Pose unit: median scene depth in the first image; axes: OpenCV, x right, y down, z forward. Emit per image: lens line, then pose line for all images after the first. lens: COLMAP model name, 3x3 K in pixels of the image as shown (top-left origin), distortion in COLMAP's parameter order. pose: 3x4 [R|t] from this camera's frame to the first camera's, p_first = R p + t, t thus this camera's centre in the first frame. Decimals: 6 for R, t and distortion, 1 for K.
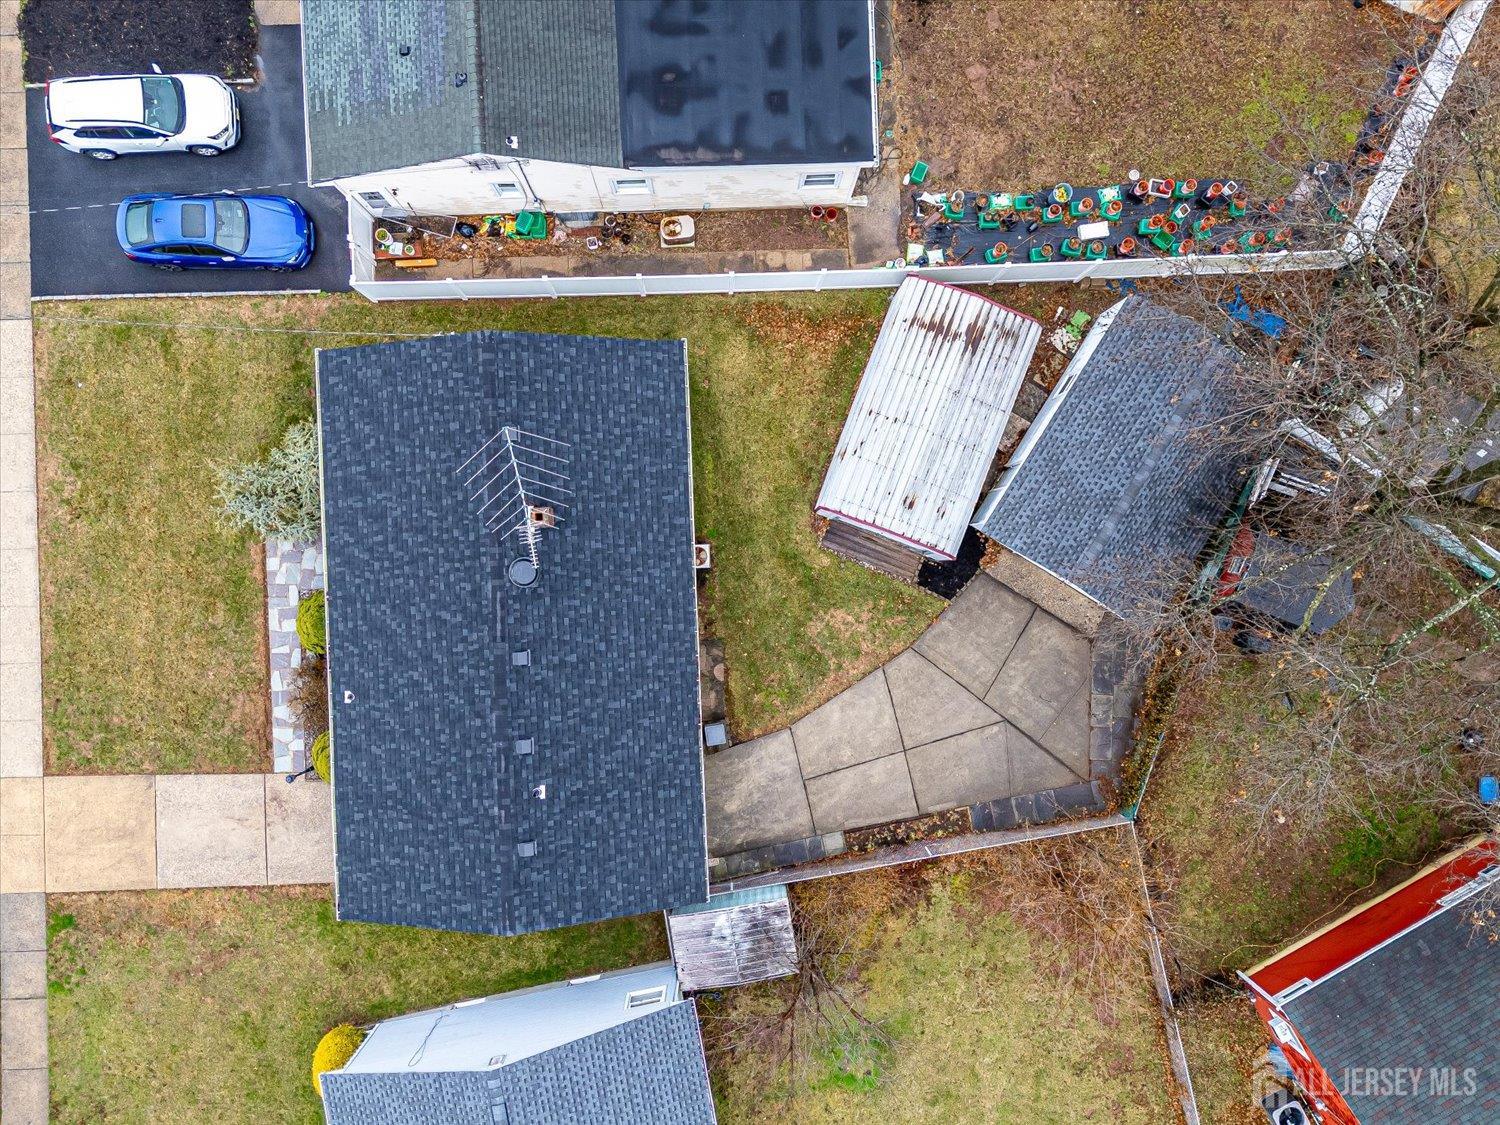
lens RADIAL K [[1120.7, 0, 747.0], [0, 1120.7, 555.0], [0, 0, 1]] dist [0.070989, -0.060718]
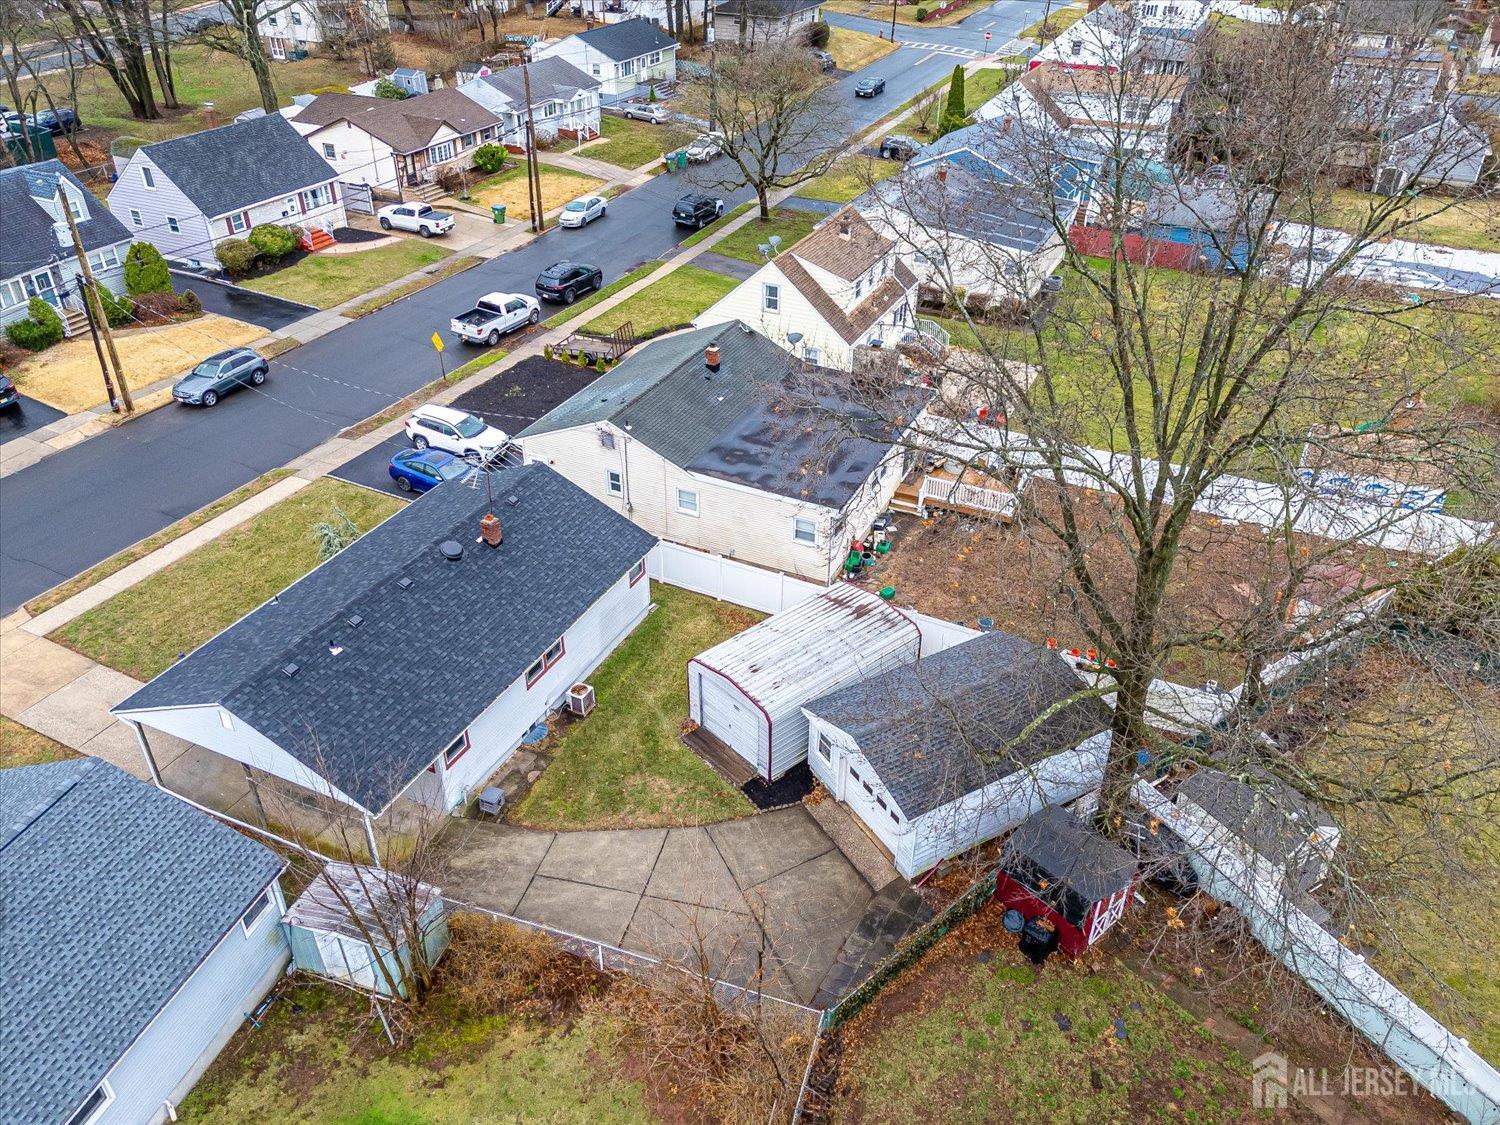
lens RADIAL K [[1120.7, 0, 749.2], [0, 1120.7, 563.4], [0, 0, 1]] dist [0.070989, -0.060718]
pose [[0.884428, 0.243131, -0.398339, 0.539353], [-0.466454, 0.486891, -0.738483, 0.709785], [0.014400, 0.838942, 0.544030, 0.264133]]
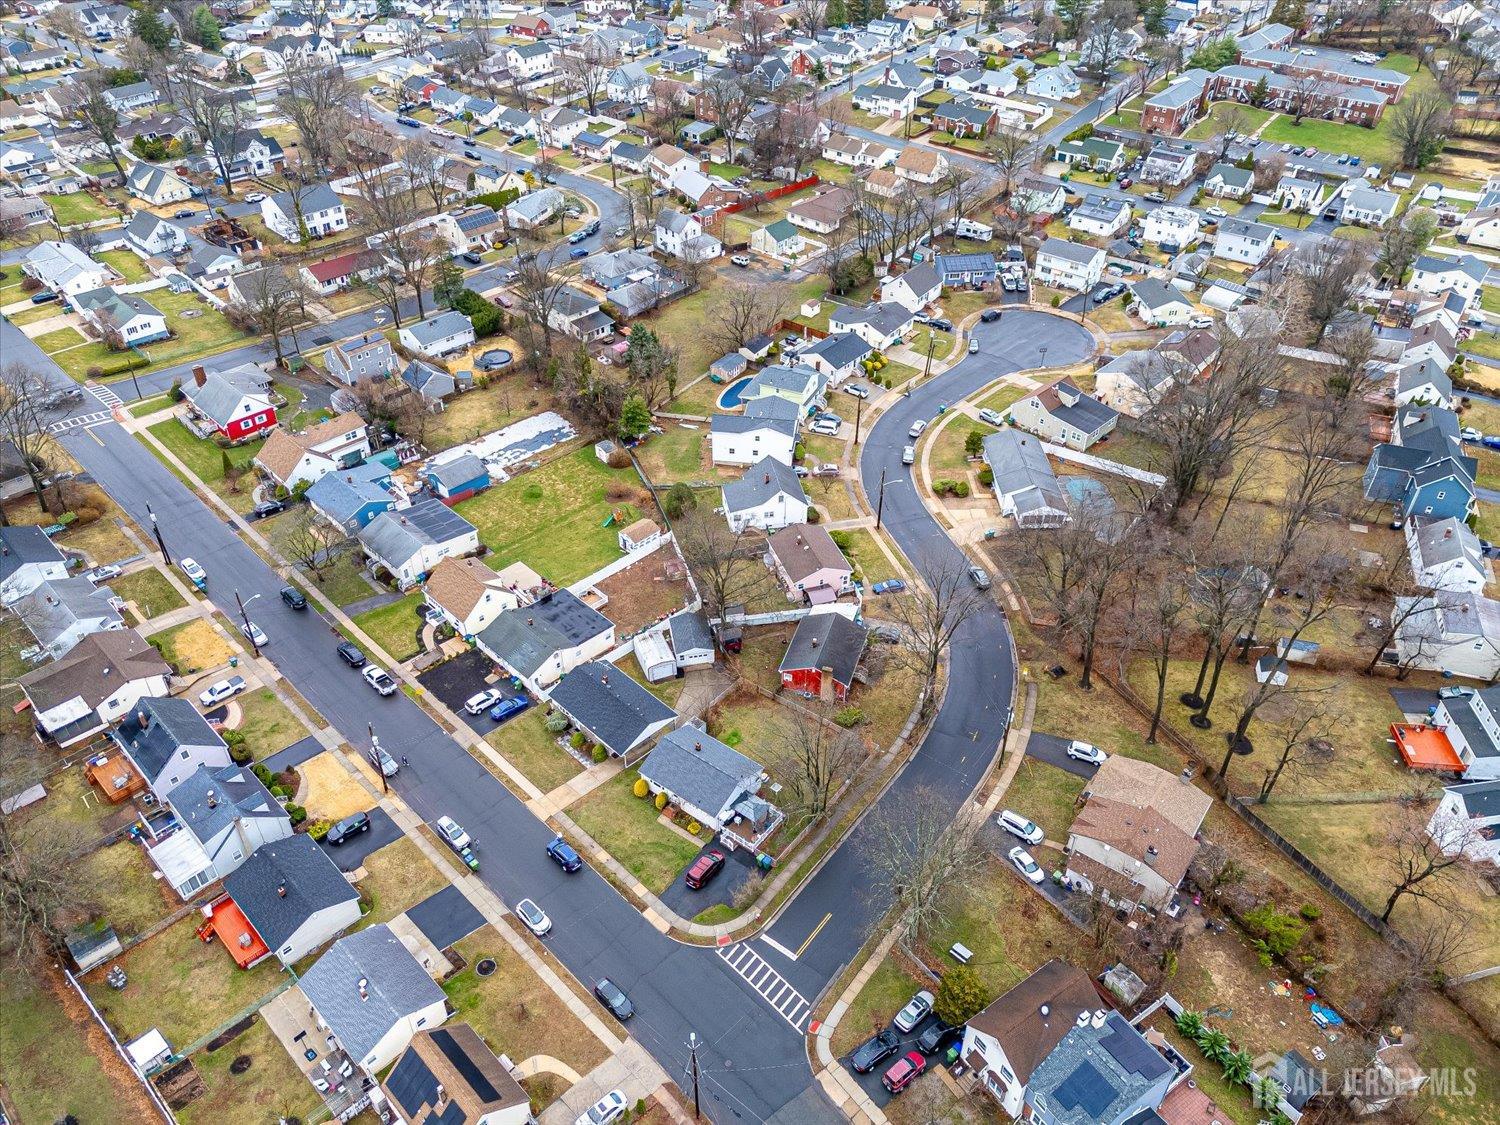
lens RADIAL K [[1120.7, 0, 742.2], [0, 1120.7, 562.6], [0, 0, 1]] dist [0.070989, -0.060718]
pose [[0.740858, -0.426356, 0.518990, -1.880900], [0.671545, 0.455776, -0.584205, 2.752077], [0.012536, 0.781338, 0.623982, -2.304529]]
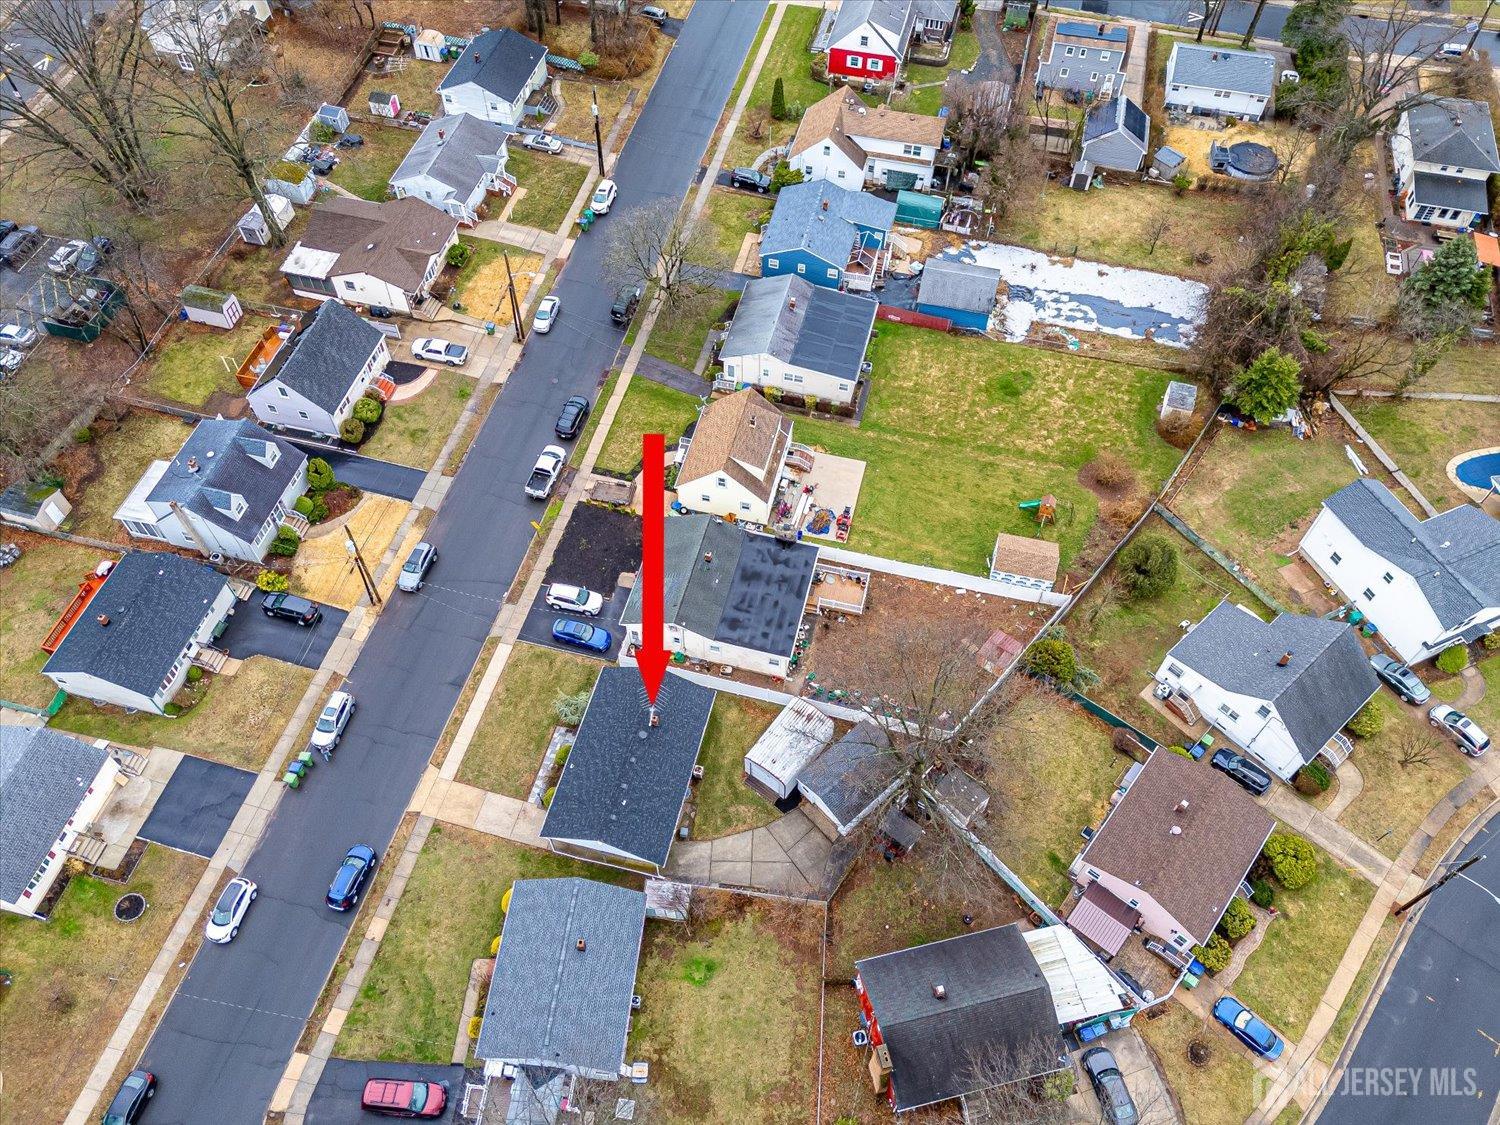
lens RADIAL K [[1120.7, 0, 752.4], [0, 1120.7, 557.2], [0, 0, 1]] dist [0.070989, -0.060718]
pose [[0.960583, 0.219120, -0.171078, 0.443176], [-0.277750, 0.782278, -0.557580, 1.099185], [0.011654, 0.583118, 0.812304, -1.556577]]
